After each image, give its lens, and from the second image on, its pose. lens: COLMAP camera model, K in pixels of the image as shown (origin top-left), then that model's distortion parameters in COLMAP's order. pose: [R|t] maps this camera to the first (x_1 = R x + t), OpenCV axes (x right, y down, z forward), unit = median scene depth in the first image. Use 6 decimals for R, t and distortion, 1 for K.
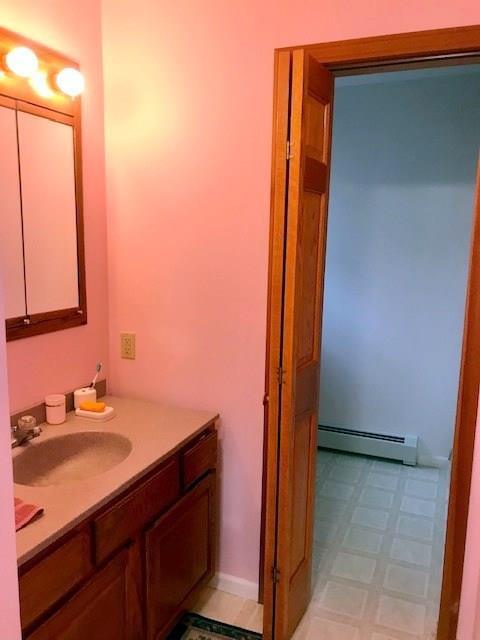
lens RADIAL K [[524.4, 0, 240.0], [0, 524.4, 320.0], [0, 0, 1]] dist [0.001731, 0.006068]
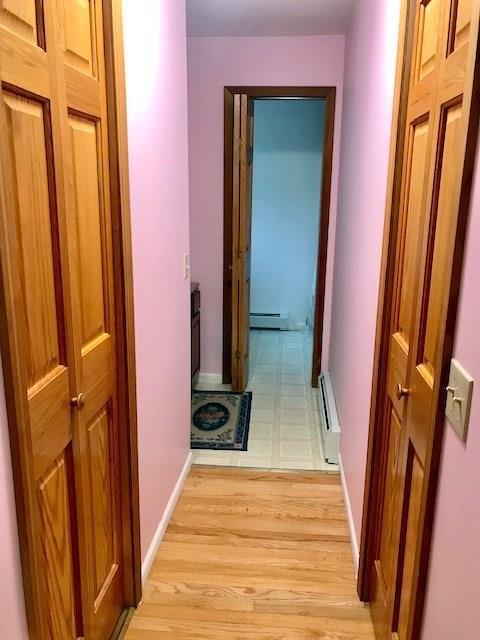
lens RADIAL K [[524.4, 0, 240.0], [0, 524.4, 320.0], [0, 0, 1]] dist [0.001731, 0.006068]
pose [[0.953325, -0.078777, 0.291490, -0.275239], [0.055920, 0.994729, 0.085944, 0.099986], [-0.296724, -0.065632, 0.952705, -0.497622]]
